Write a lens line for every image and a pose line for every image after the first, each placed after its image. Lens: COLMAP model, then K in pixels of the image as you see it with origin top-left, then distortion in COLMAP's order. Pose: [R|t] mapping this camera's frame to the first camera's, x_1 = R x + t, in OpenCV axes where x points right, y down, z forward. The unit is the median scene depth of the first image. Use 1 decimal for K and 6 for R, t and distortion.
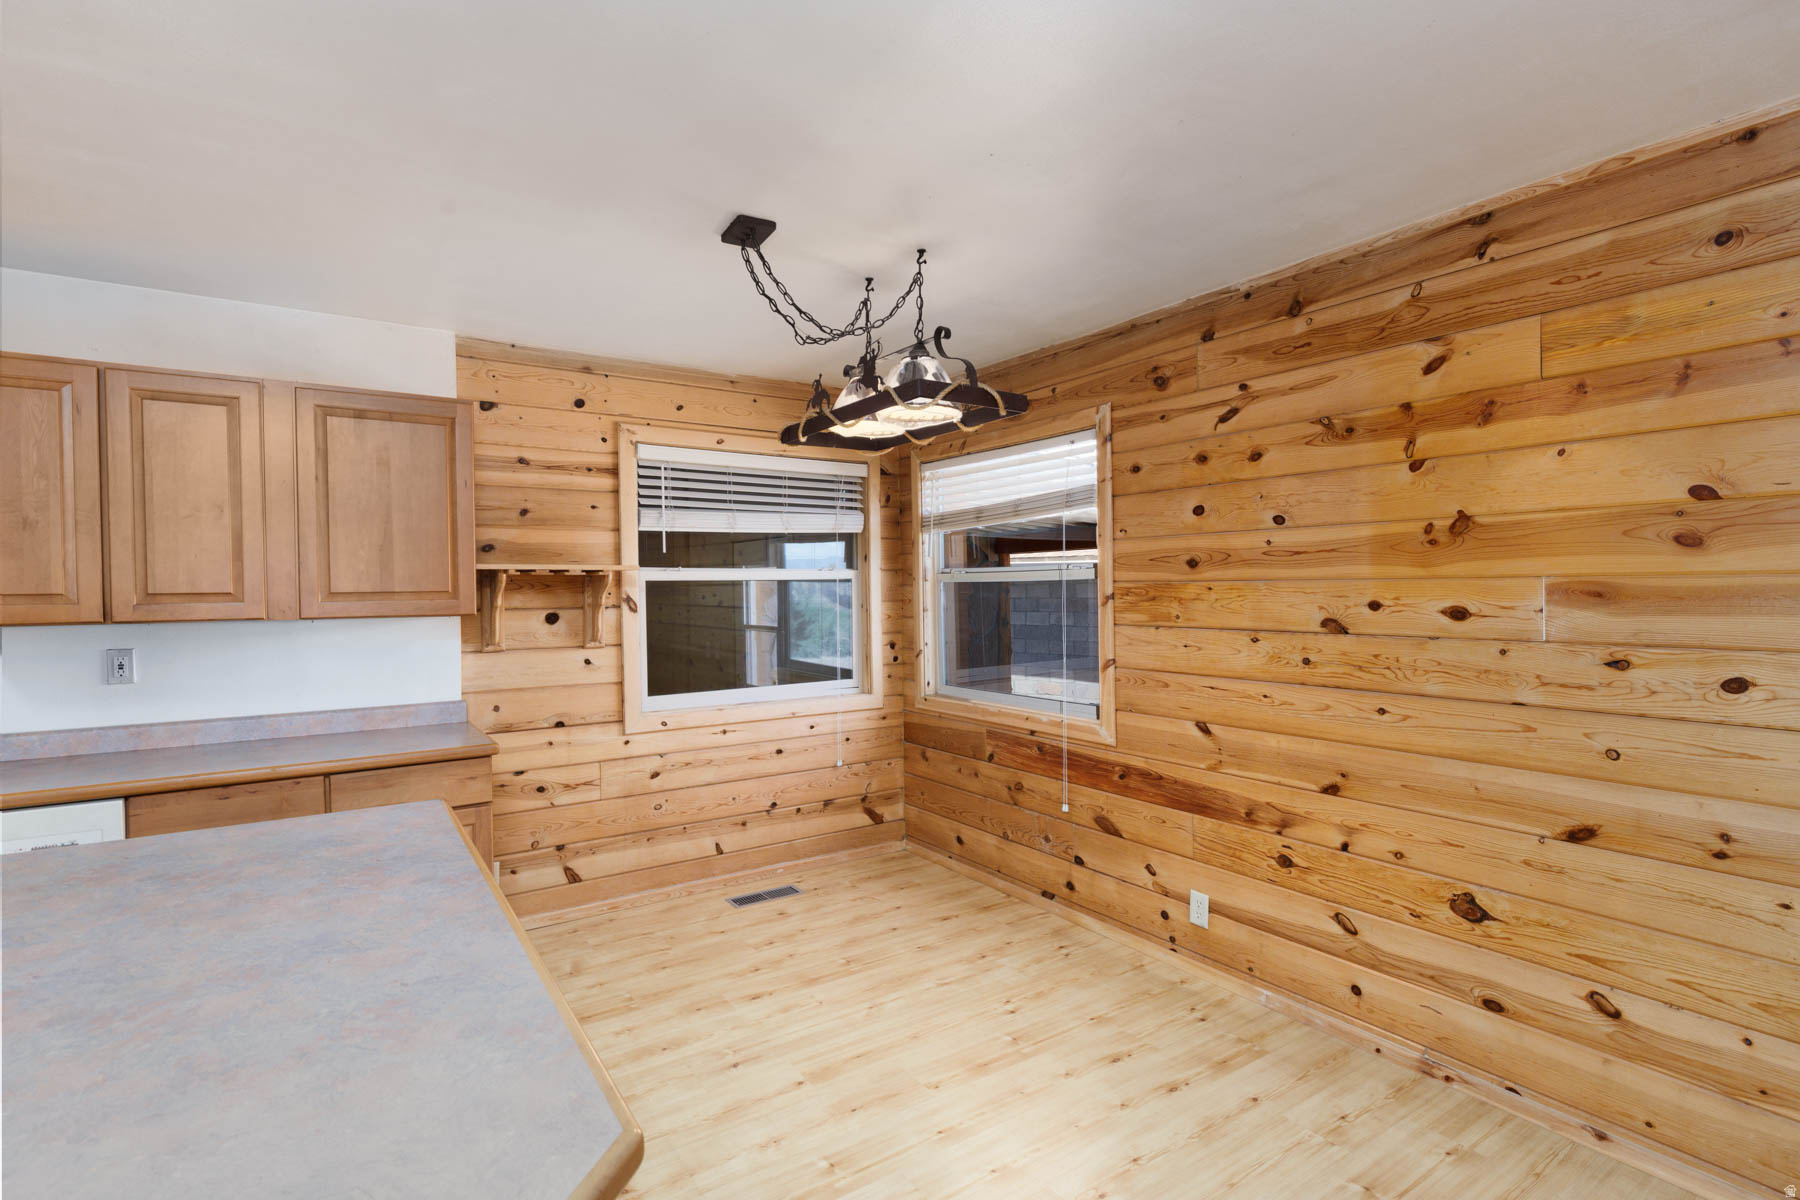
lens RADIAL K [[862.8, 0, 896.9], [0, 862.8, 601.2], [0, 0, 1]] dist [0.003946, -0.001450]
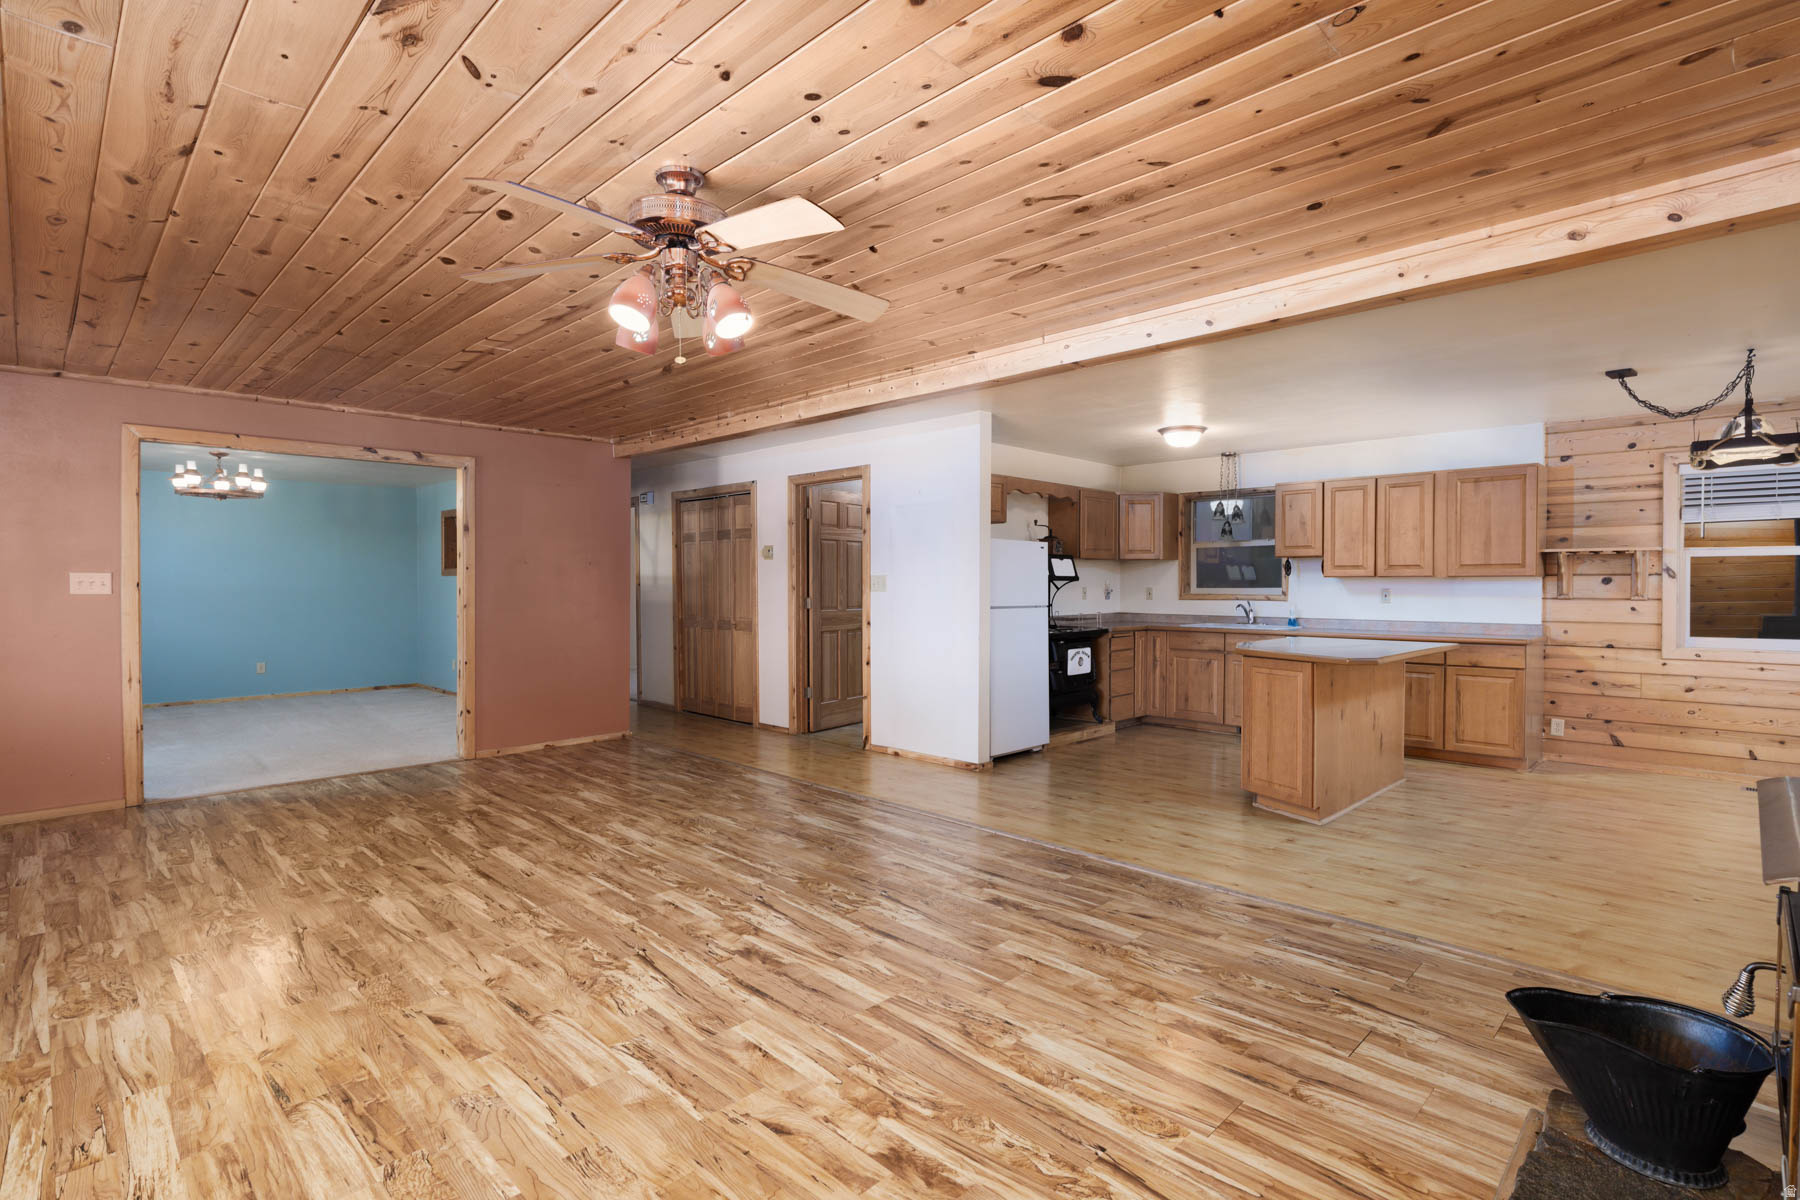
lens RADIAL K [[862.8, 0, 897.0], [0, 862.8, 600.6], [0, 0, 1]] dist [0.003946, -0.001450]
pose [[0.194316, 0.026904, -0.980570, 1.133714], [-0.019269, 0.999536, 0.023606, 0.053220], [0.980750, 0.014307, 0.194745, -0.765276]]
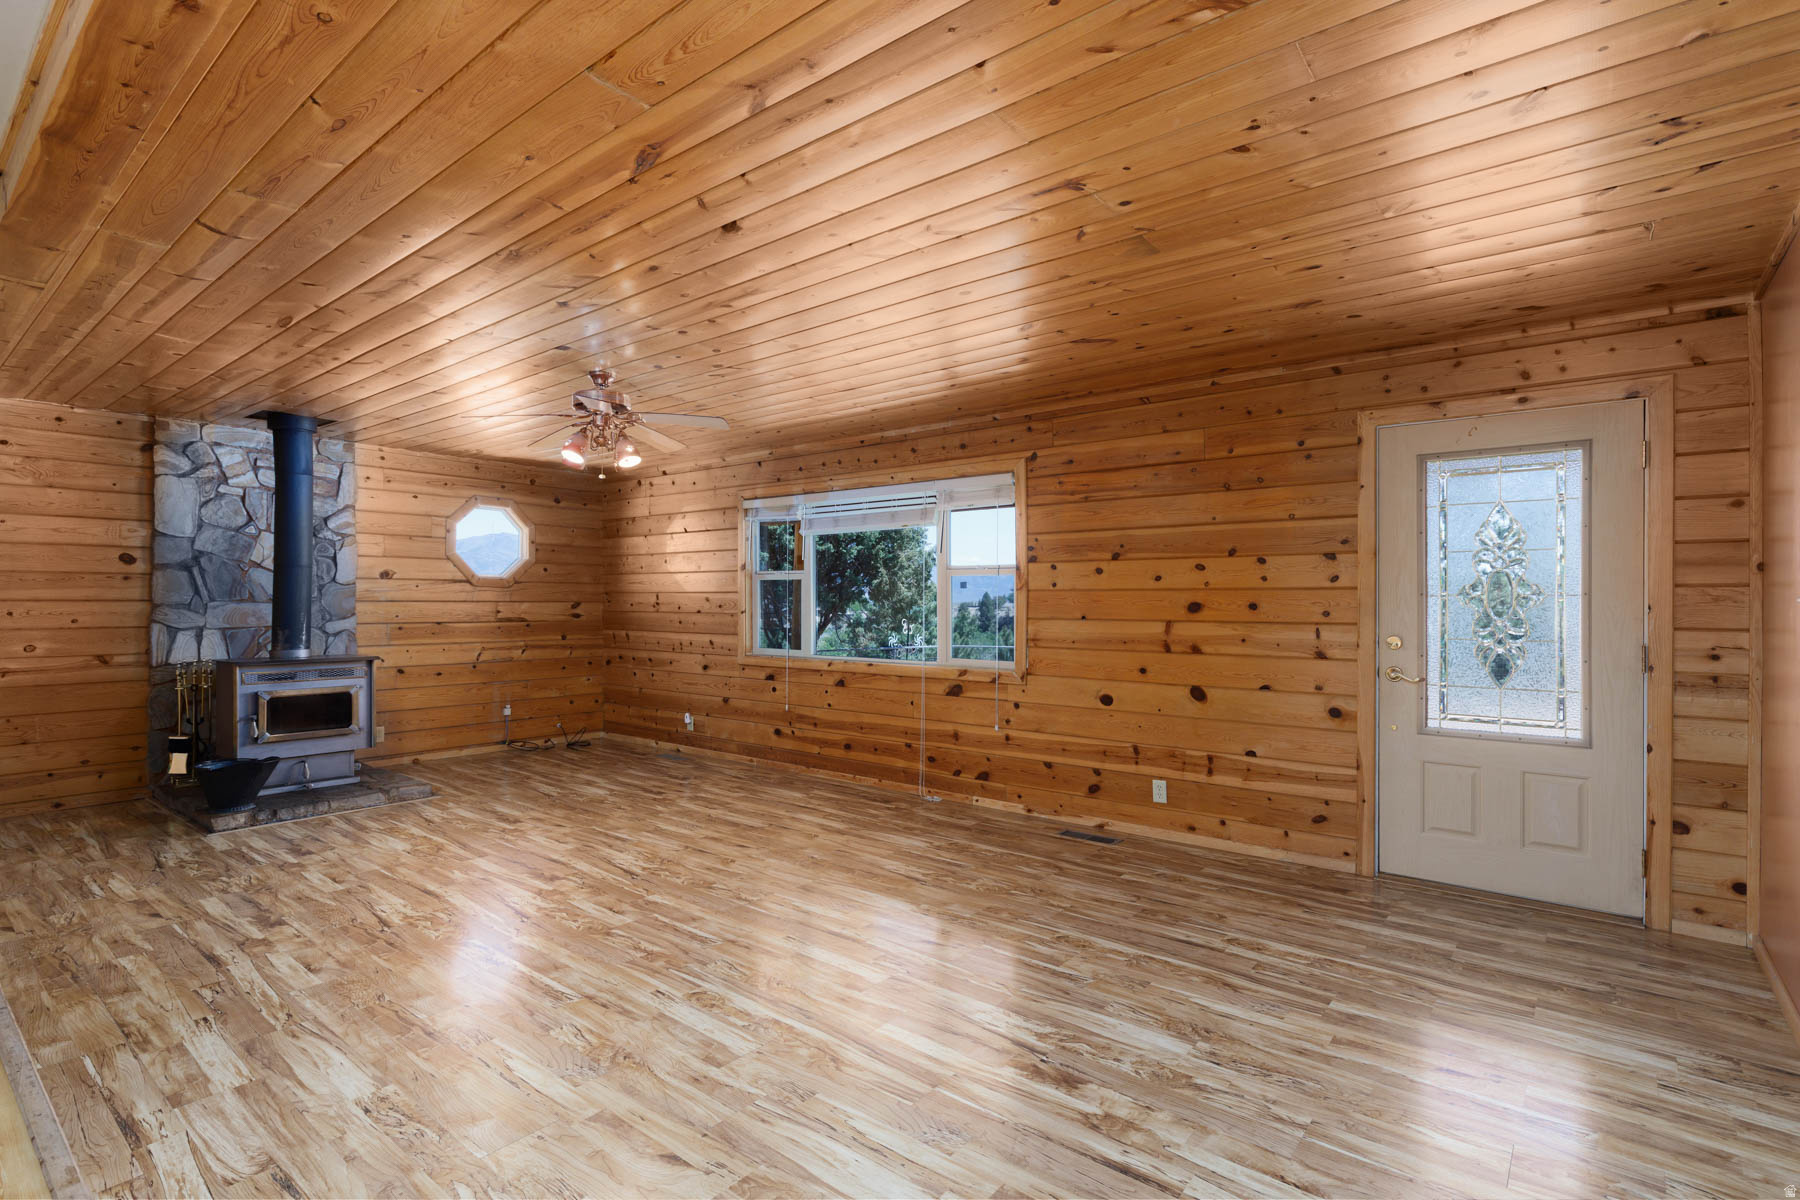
lens RADIAL K [[862.8, 0, 897.6], [0, 862.8, 597.0], [0, 0, 1]] dist [0.003946, -0.001450]
pose [[-0.291761, 0.011634, 0.956421, -1.213759], [0.016667, 0.999836, -0.007077, 0.072216], [-0.956346, 0.013875, -0.291907, -0.856728]]
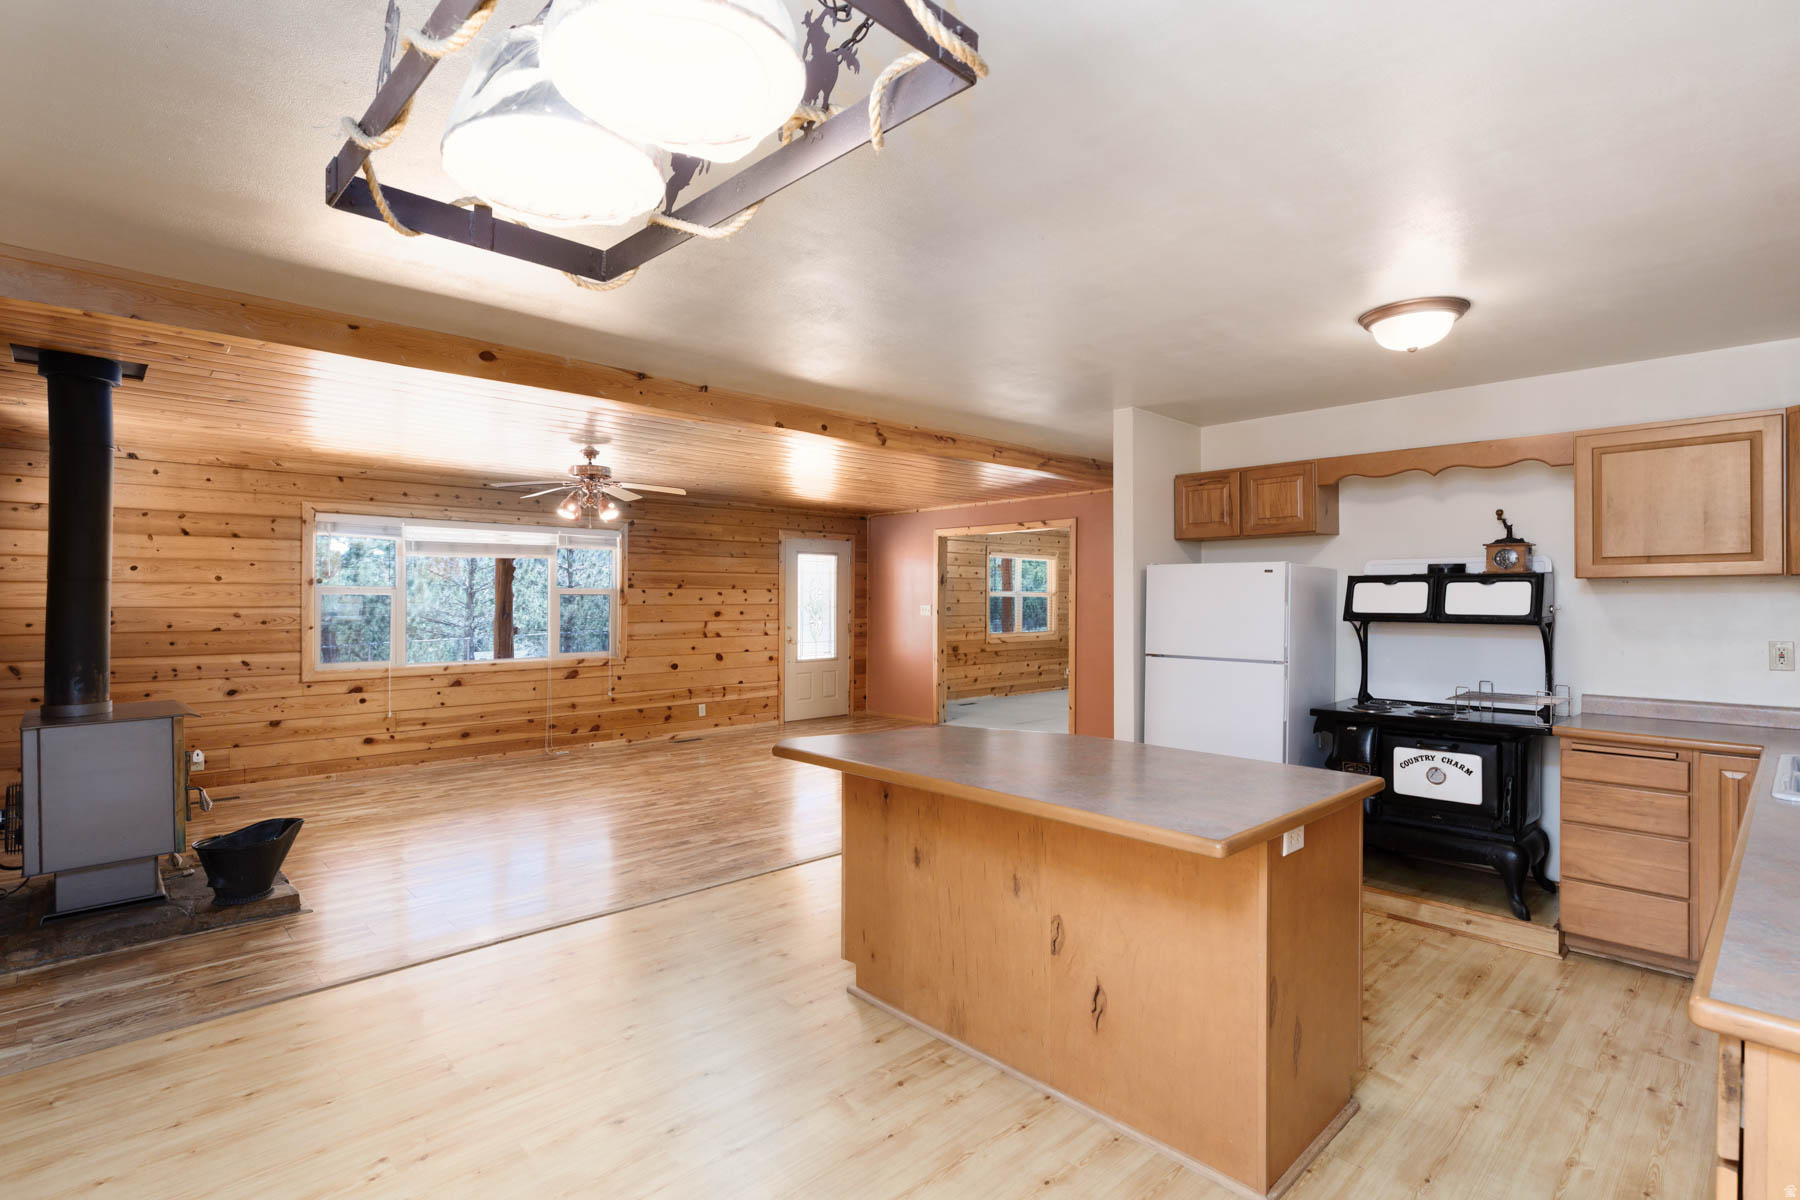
lens RADIAL K [[862.8, 0, 897.1], [0, 862.8, 599.7], [0, 0, 1]] dist [0.003946, -0.001450]
pose [[-0.986031, 0.007566, -0.166391, -0.055357], [0.004234, 0.999784, 0.020367, -0.017791], [0.166509, 0.019378, -0.985849, 1.232982]]
